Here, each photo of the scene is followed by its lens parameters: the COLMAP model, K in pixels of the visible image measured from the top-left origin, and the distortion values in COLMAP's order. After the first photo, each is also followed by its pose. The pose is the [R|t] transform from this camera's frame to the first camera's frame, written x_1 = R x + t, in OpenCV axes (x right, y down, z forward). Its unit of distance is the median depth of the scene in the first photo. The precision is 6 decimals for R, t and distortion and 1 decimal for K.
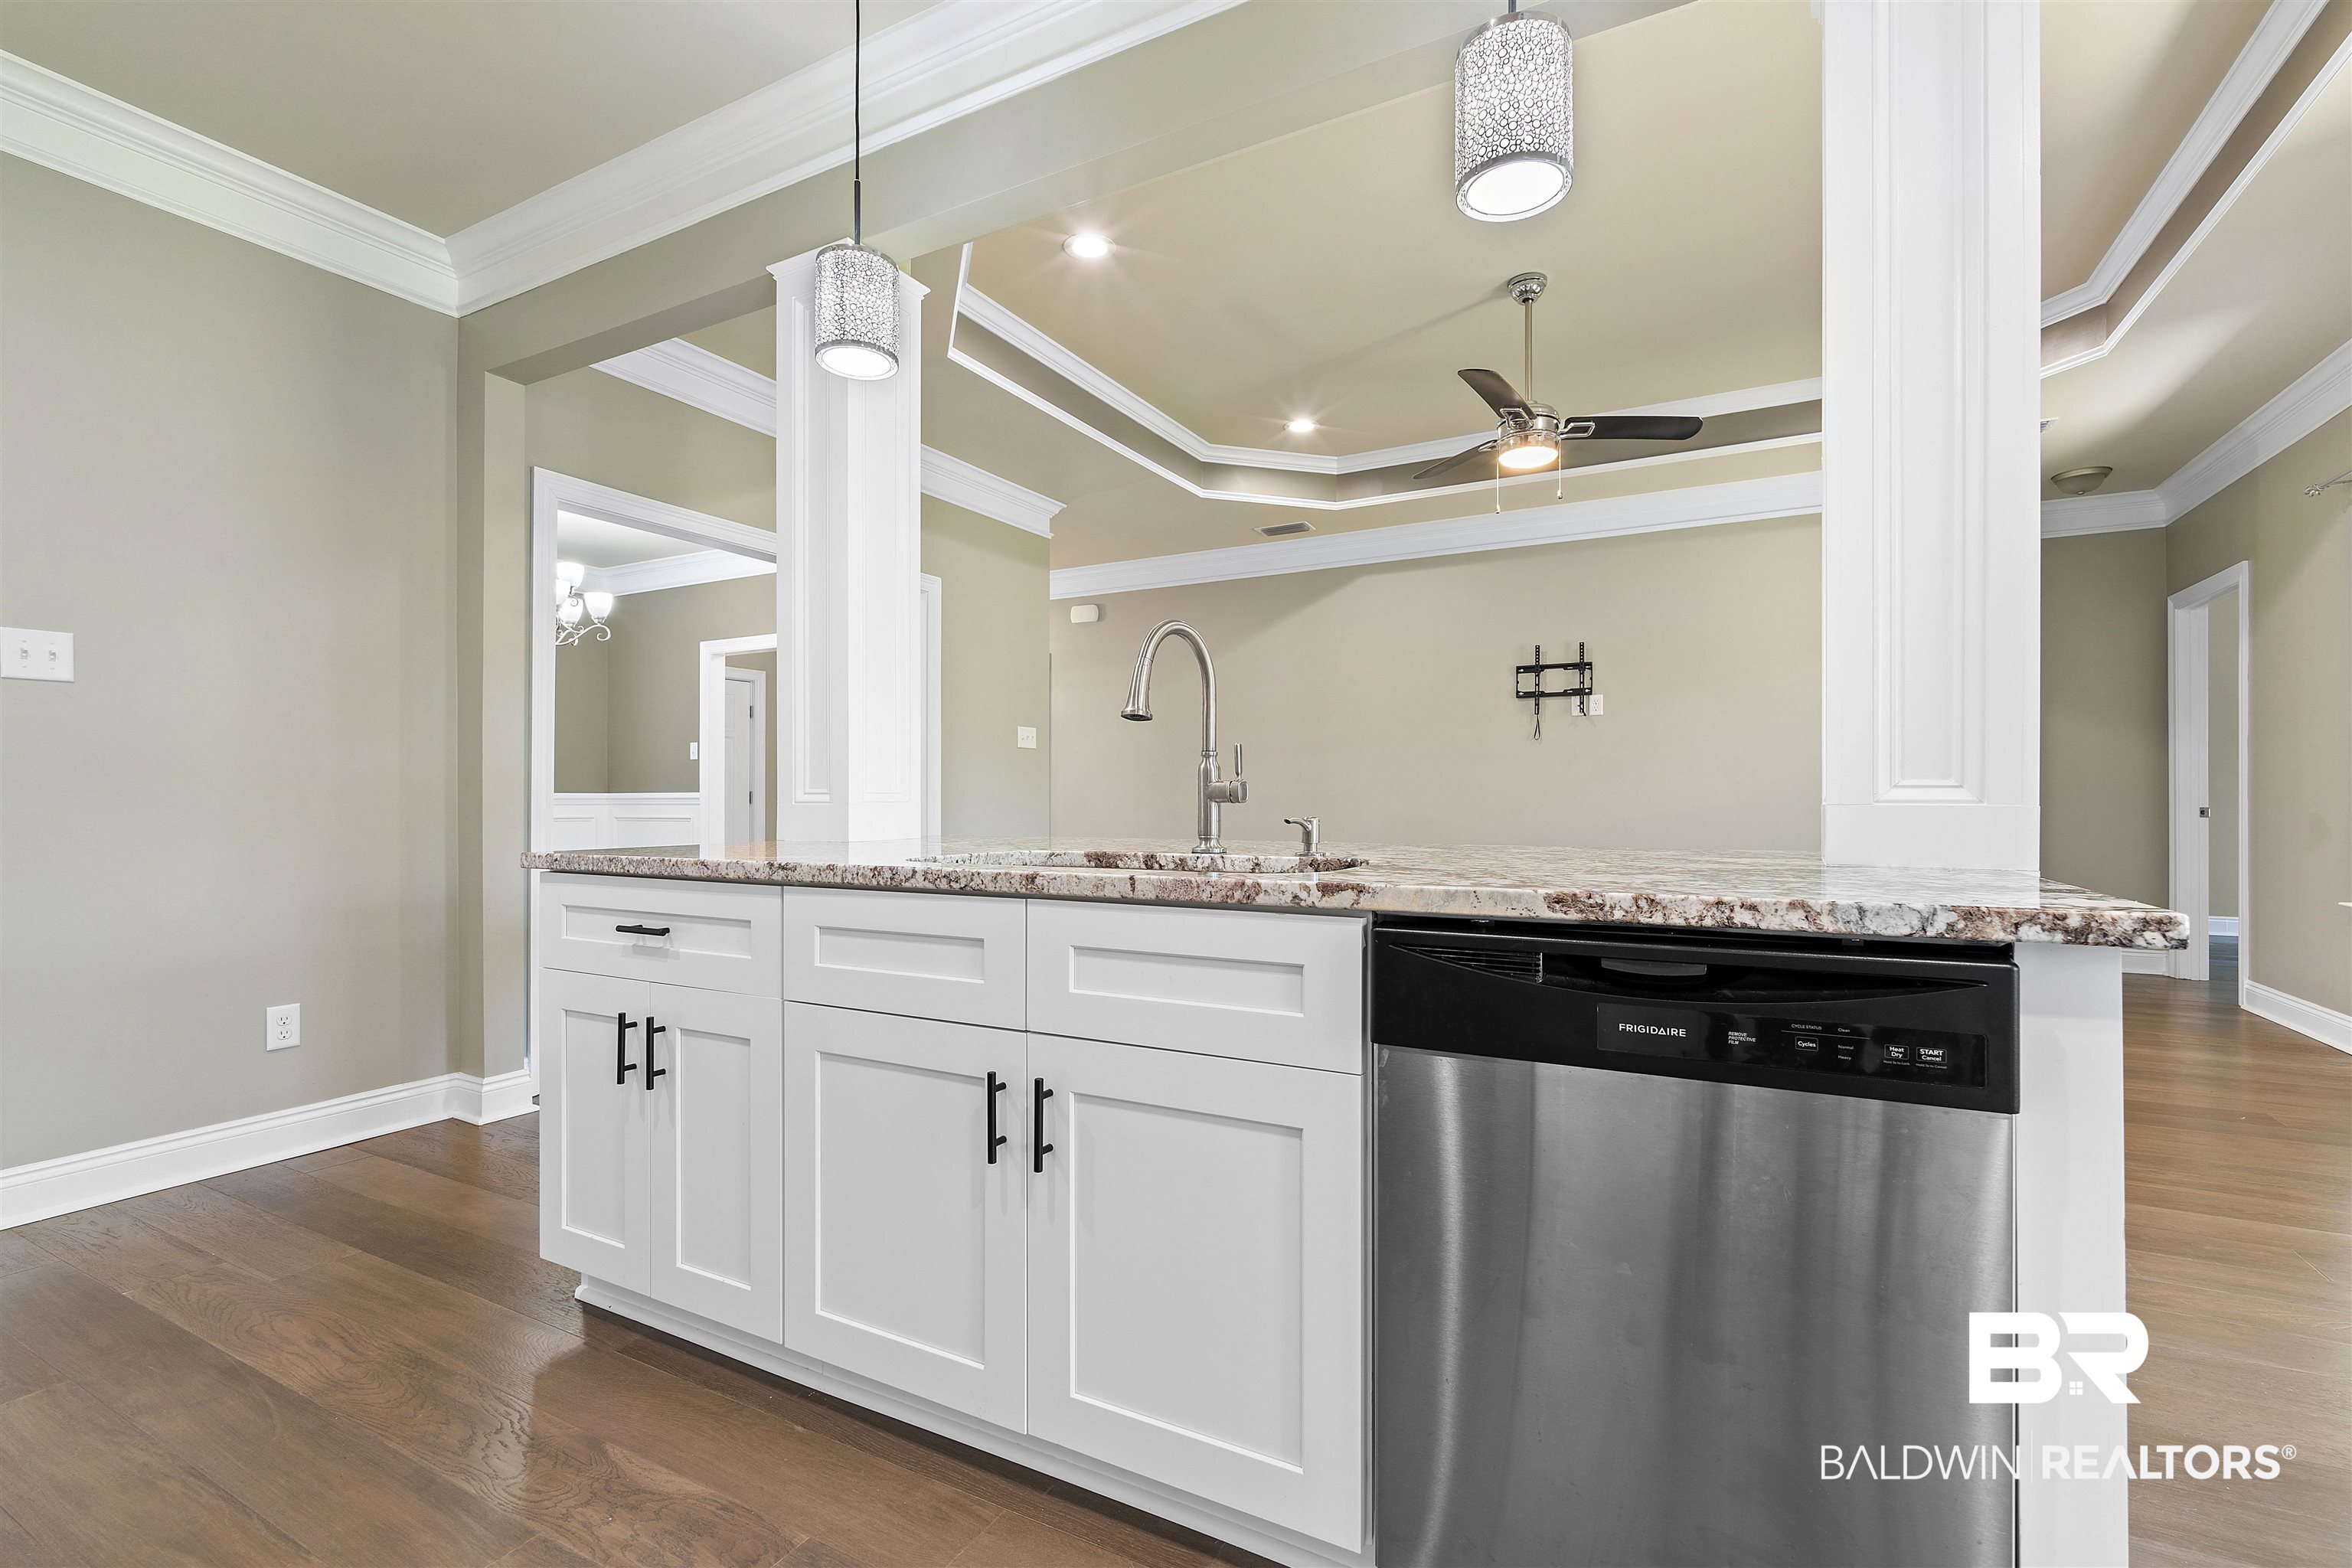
lens RADIAL K [[1023.8, 0, 1183.1], [0, 1023.8, 796.8], [0, 0, 1]] dist [0.000588, 0.000013]
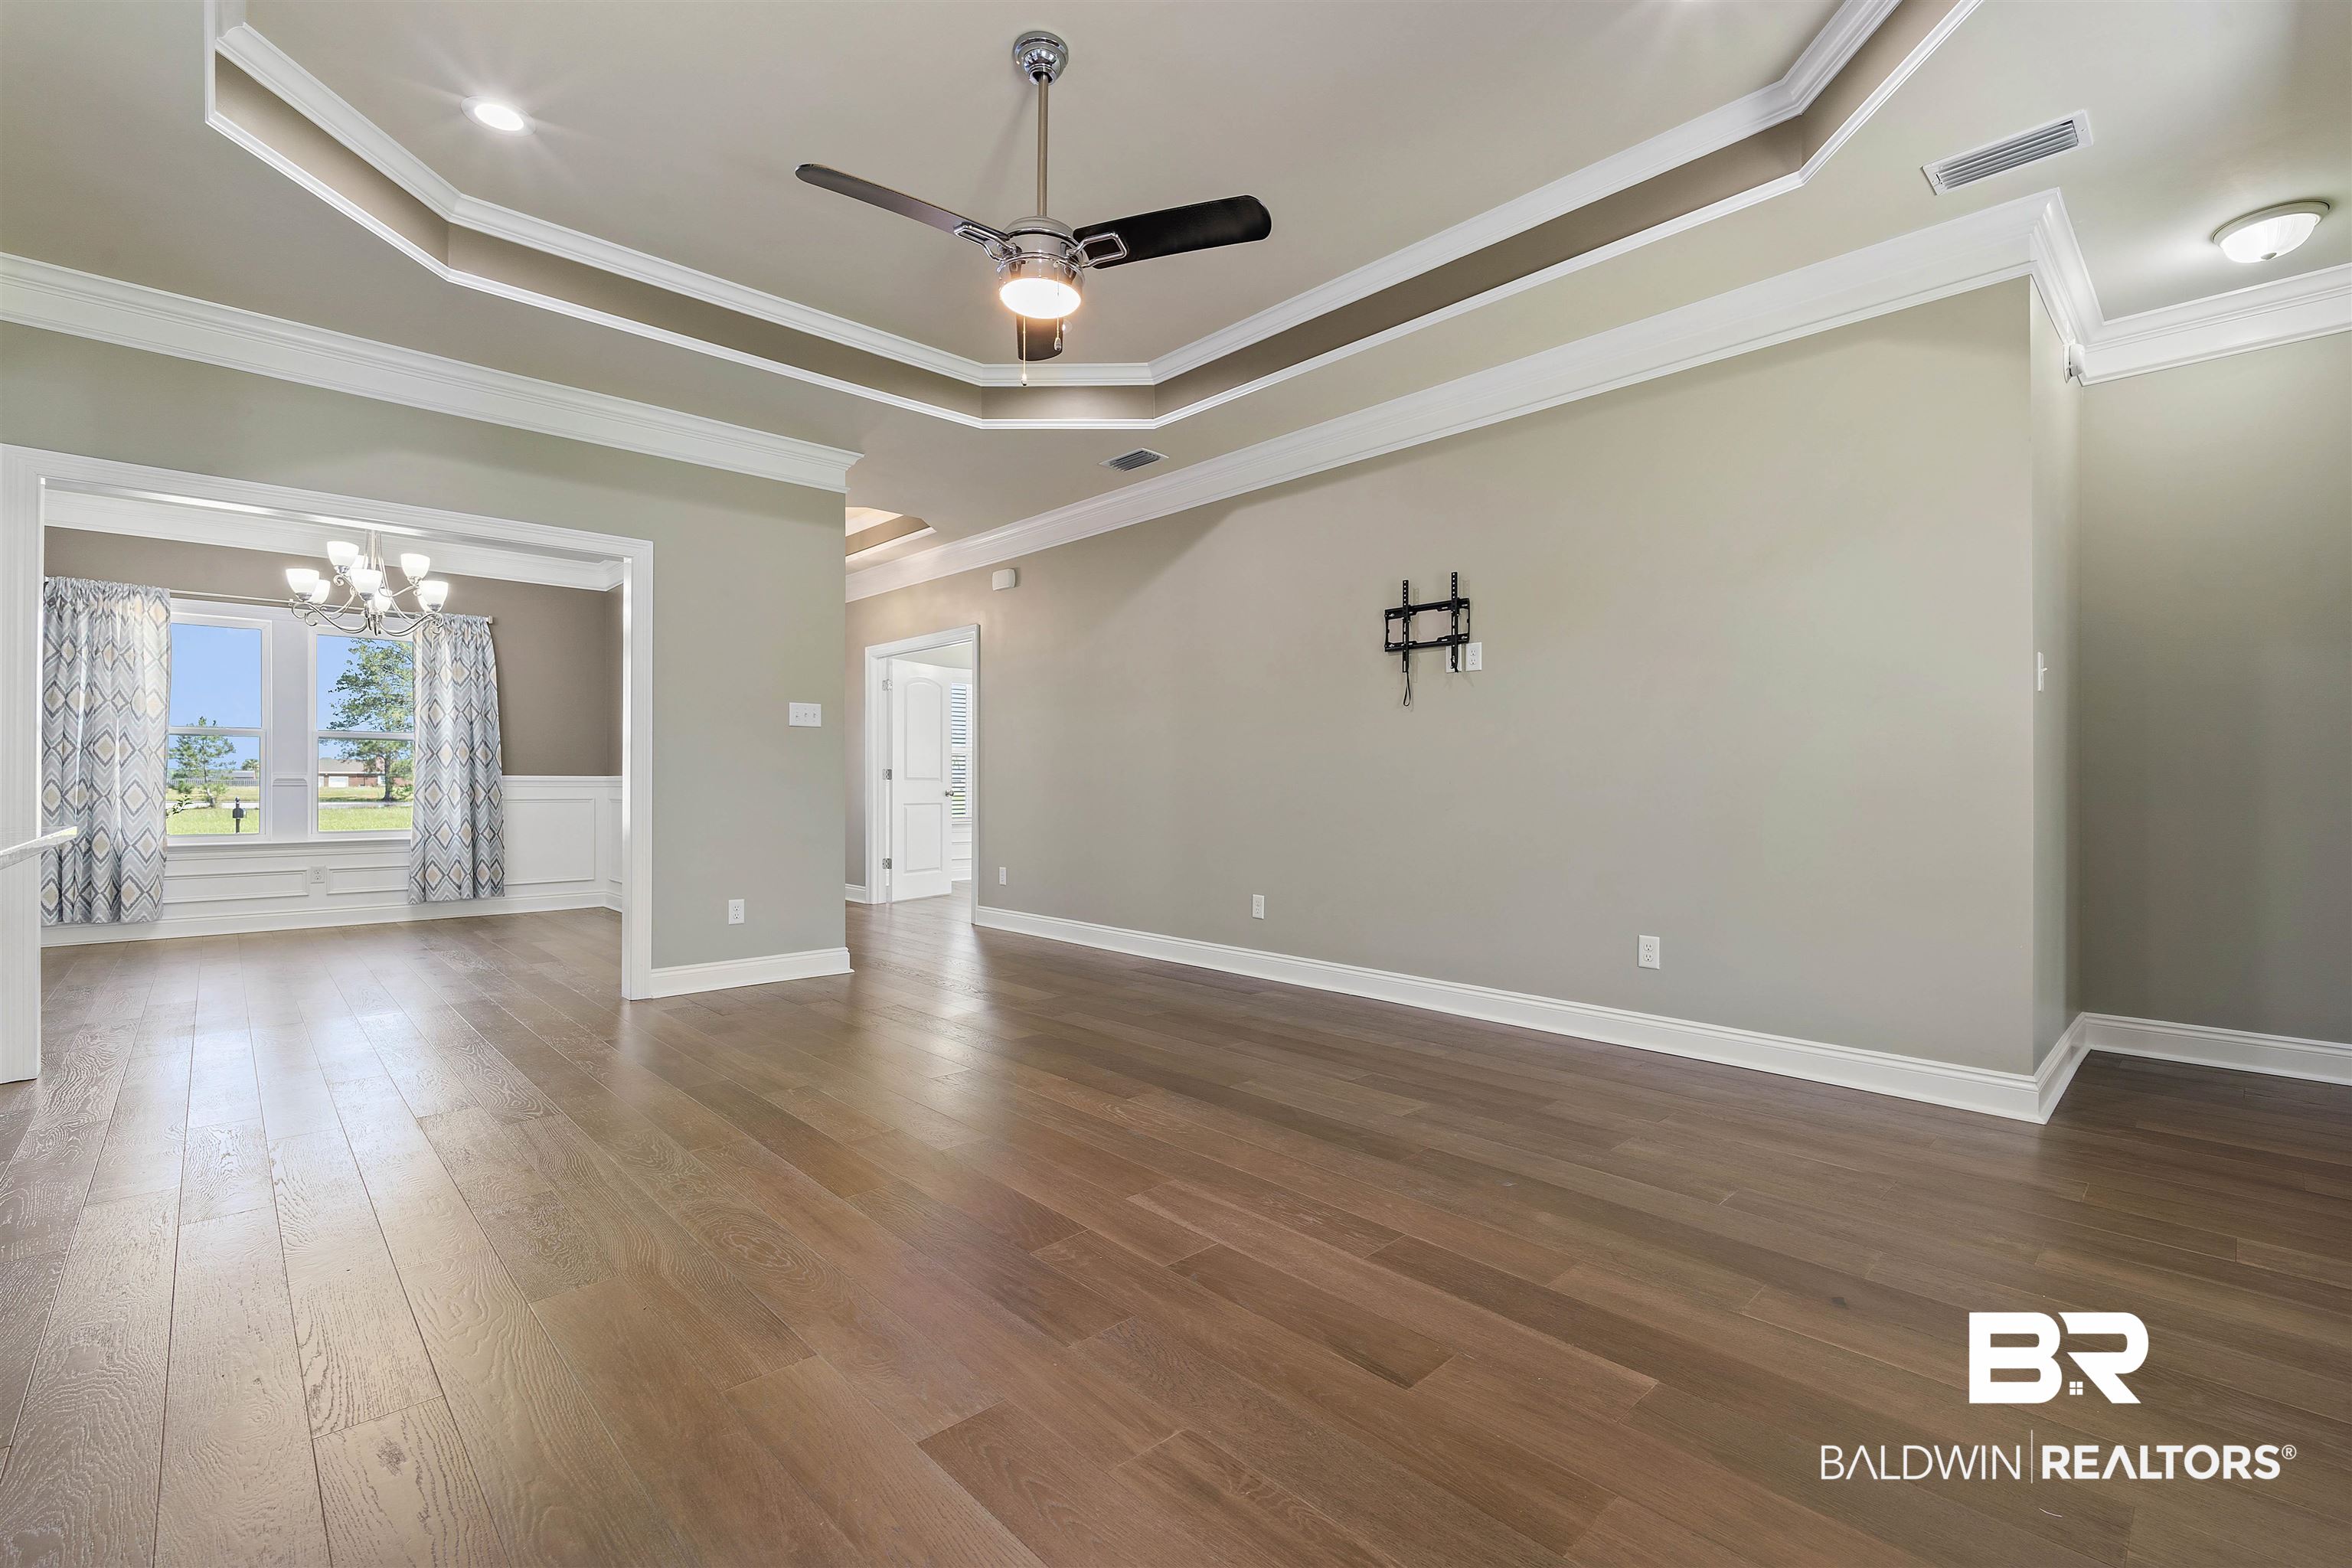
lens RADIAL K [[1023.8, 0, 1172.1], [0, 1023.8, 779.0], [0, 0, 1]] dist [0.000588, 0.000013]
pose [[0.942512, 0.005064, -0.334133, 0.438124], [-0.005769, 0.999983, -0.001120, -0.001244], [0.334121, 0.002984, 0.942525, 0.241074]]
